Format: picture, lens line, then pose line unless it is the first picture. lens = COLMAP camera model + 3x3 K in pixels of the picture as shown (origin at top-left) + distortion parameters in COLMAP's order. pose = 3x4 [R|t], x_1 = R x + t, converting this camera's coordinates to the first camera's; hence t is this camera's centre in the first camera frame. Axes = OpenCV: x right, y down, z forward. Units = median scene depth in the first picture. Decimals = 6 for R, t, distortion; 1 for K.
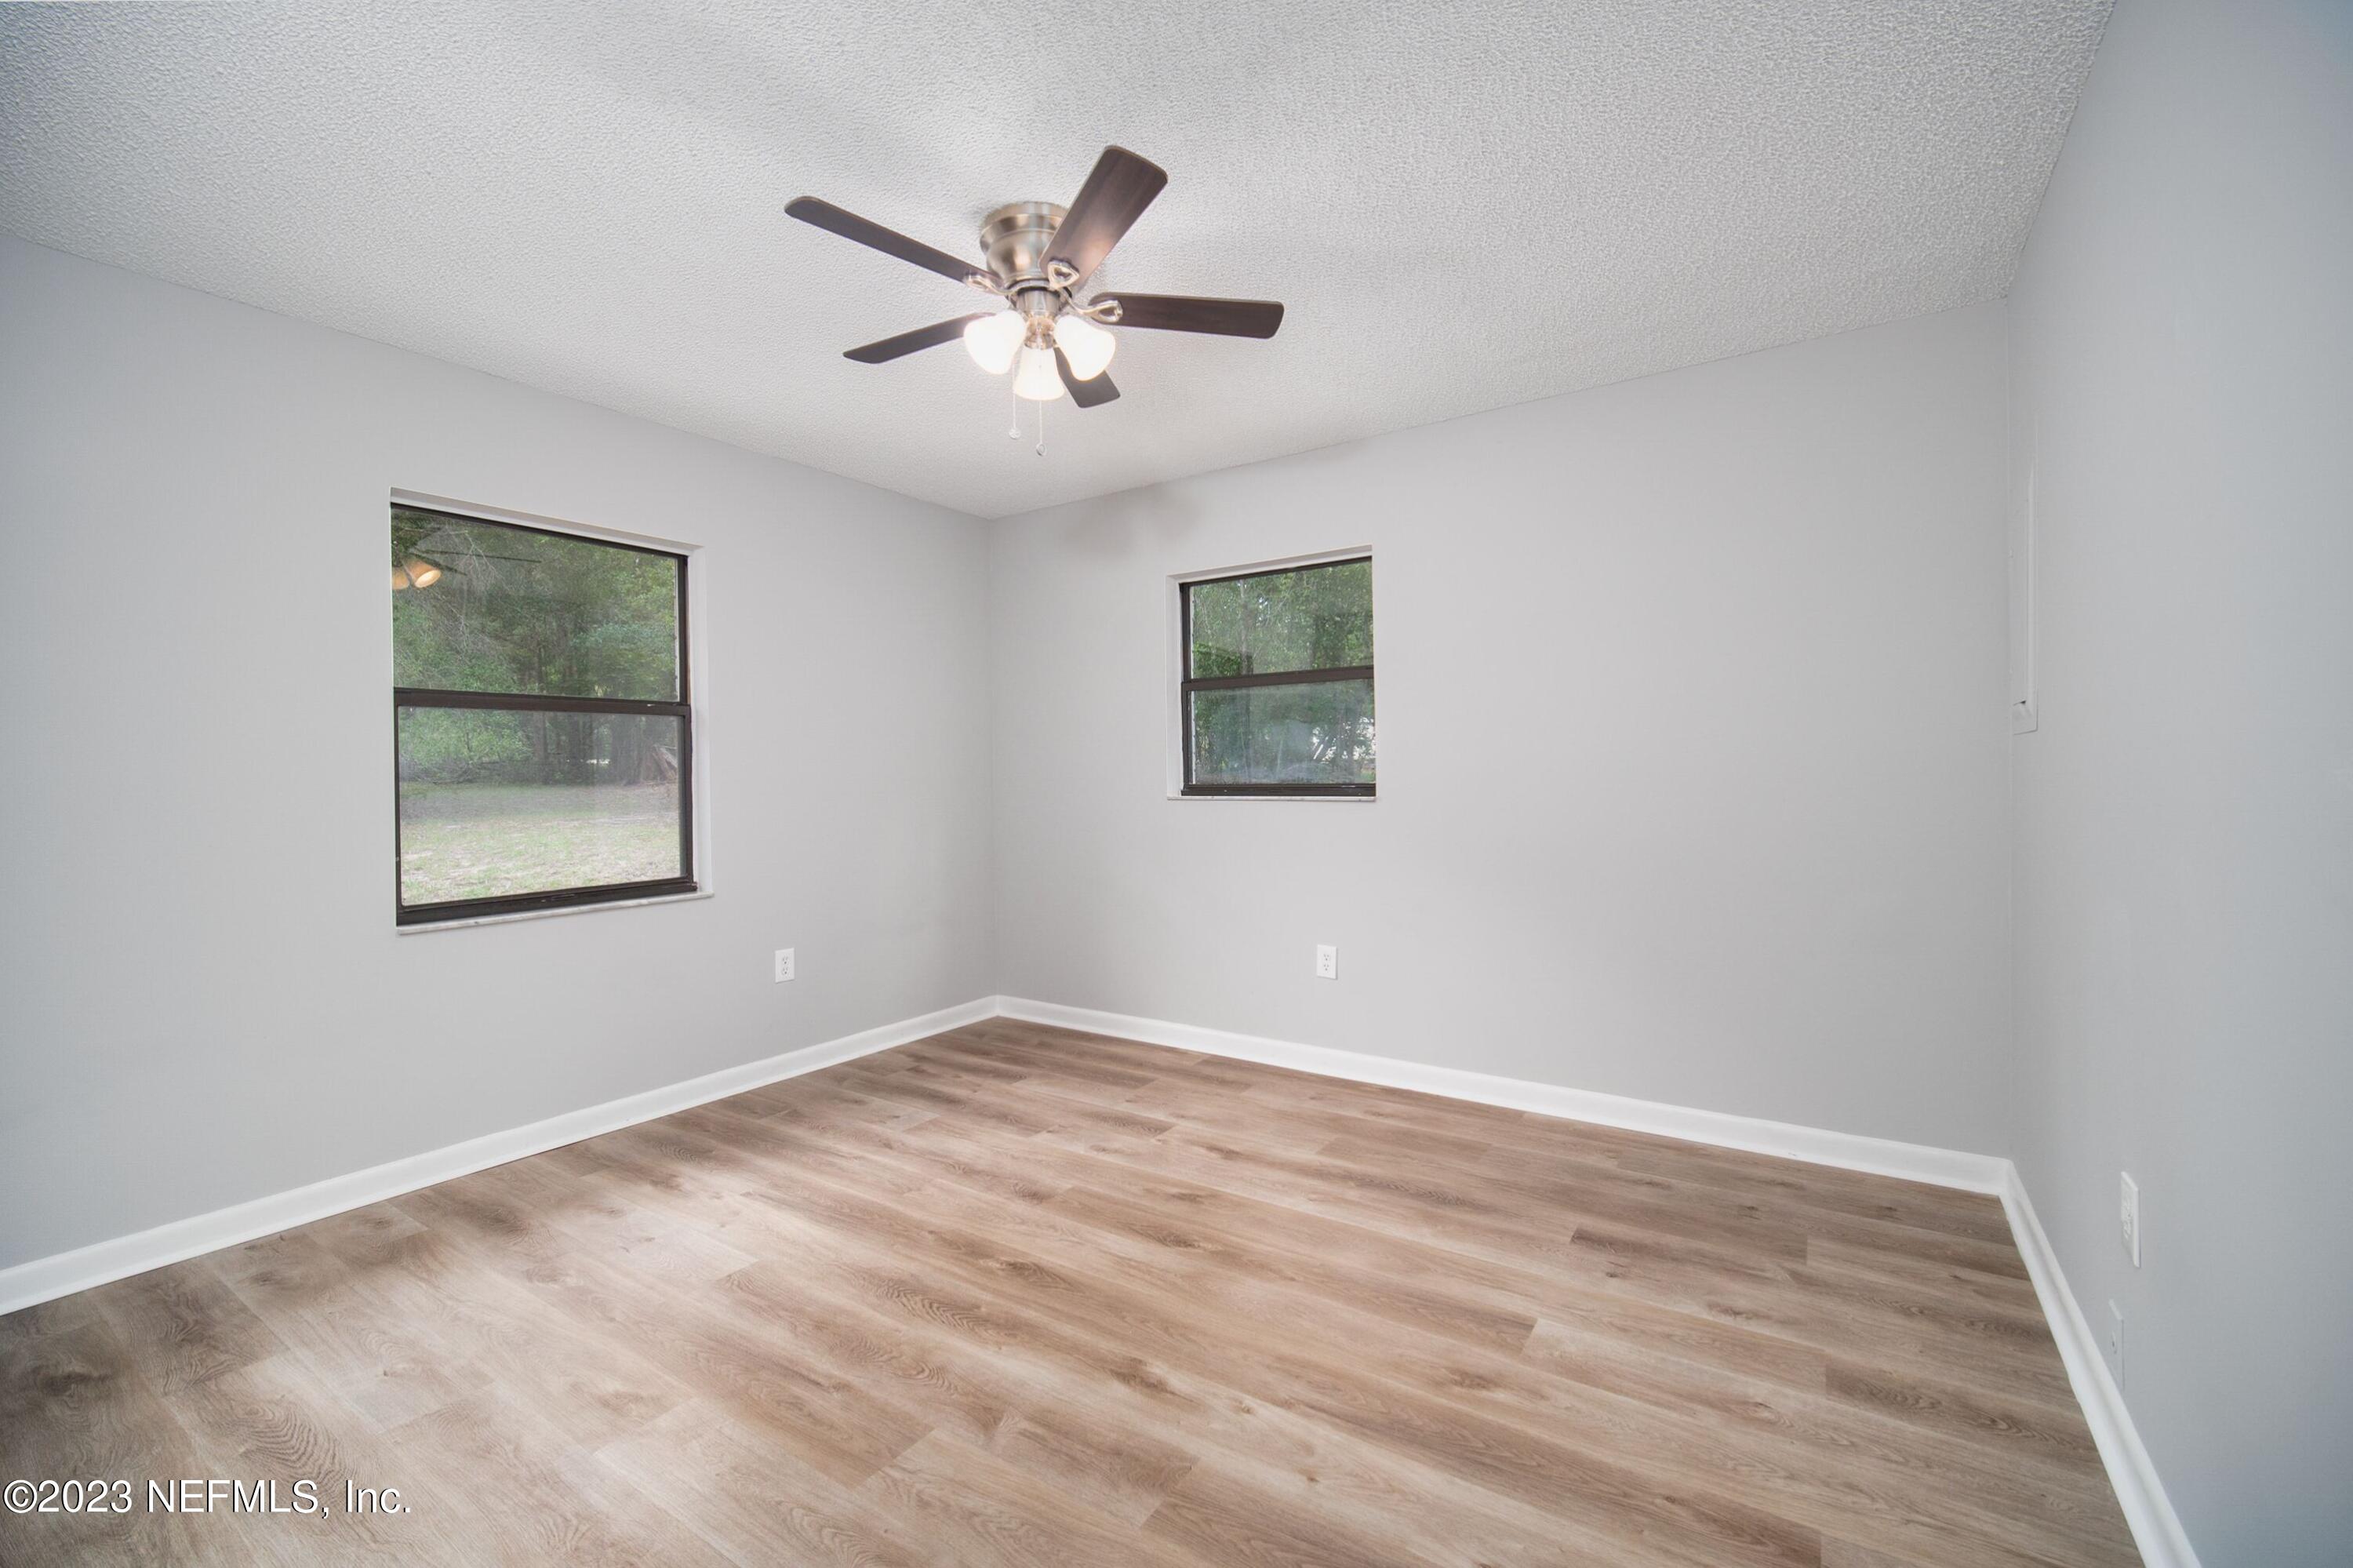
lens RADIAL K [[950.0, 0, 1144.1], [0, 950.0, 782.7], [0, 0, 1]] dist [-0.001561, -0.000202]
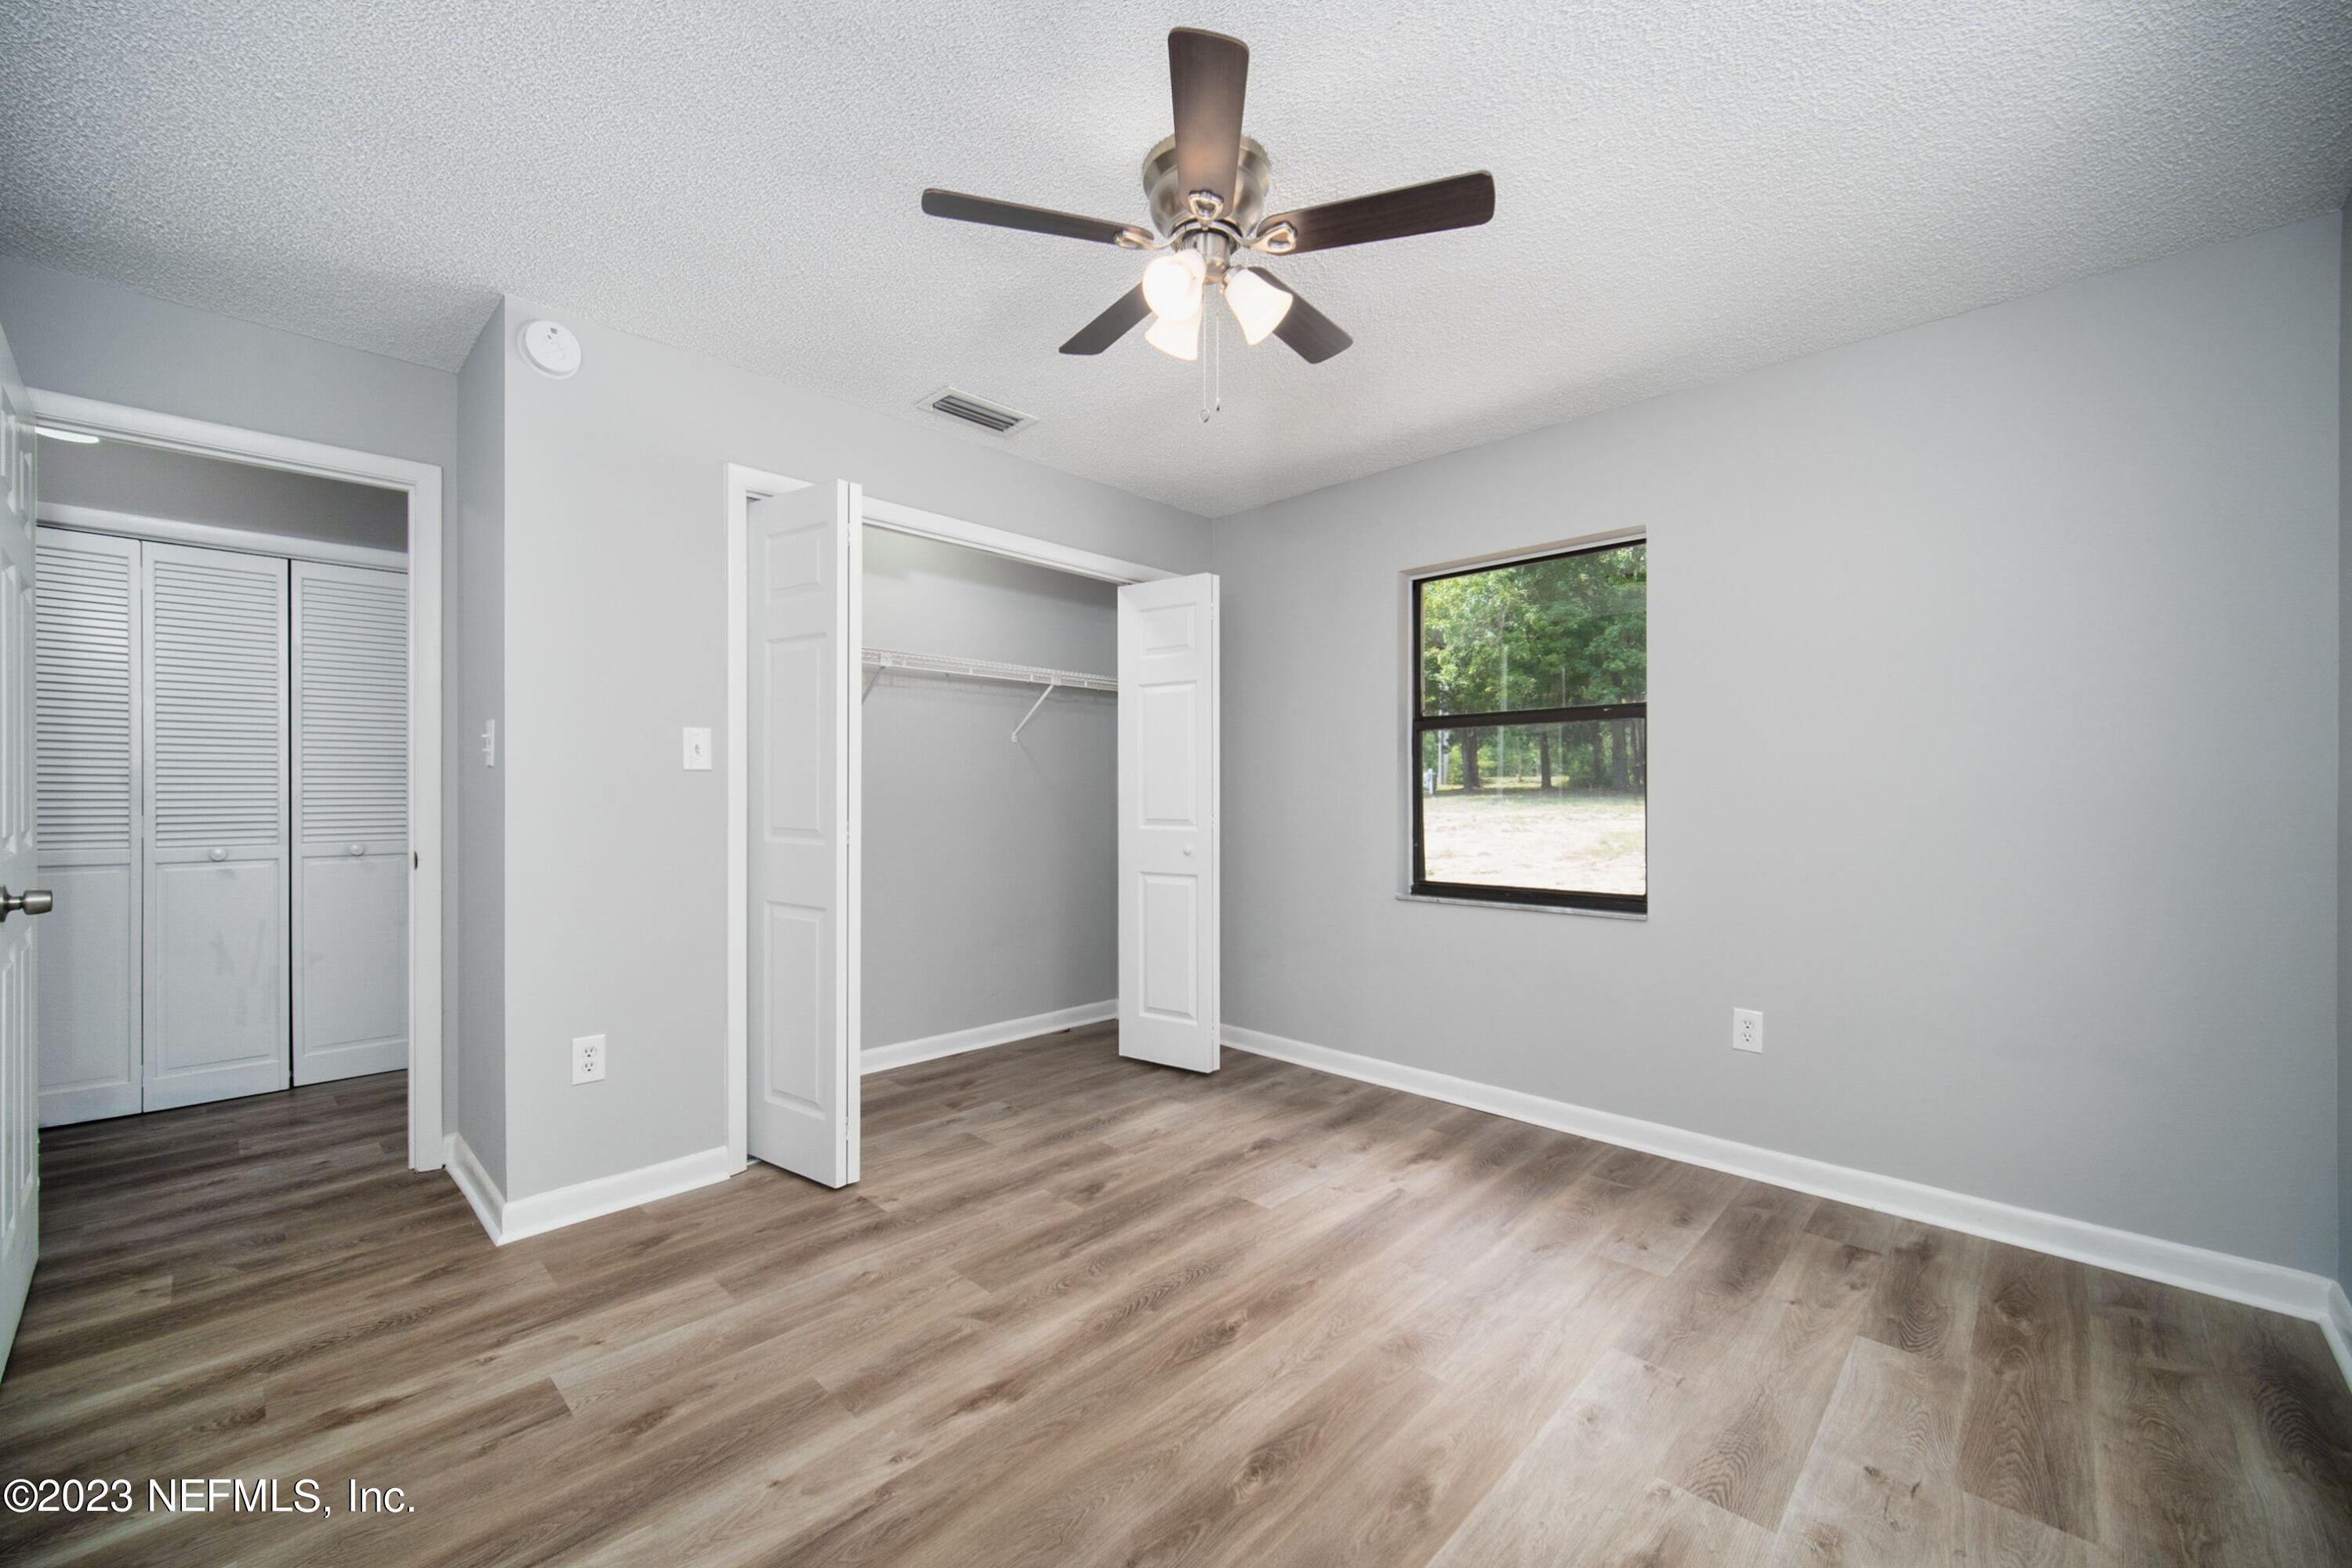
lens RADIAL K [[949.6, 0, 1143.6], [0, 949.6, 782.7], [0, 0, 1]] dist [-0.001561, -0.000202]
pose [[-0.170860, 0.004275, -0.985286, 0.611960], [-0.006355, 0.999965, 0.005440, -0.010480], [0.985275, 0.007191, -0.170827, 0.863843]]
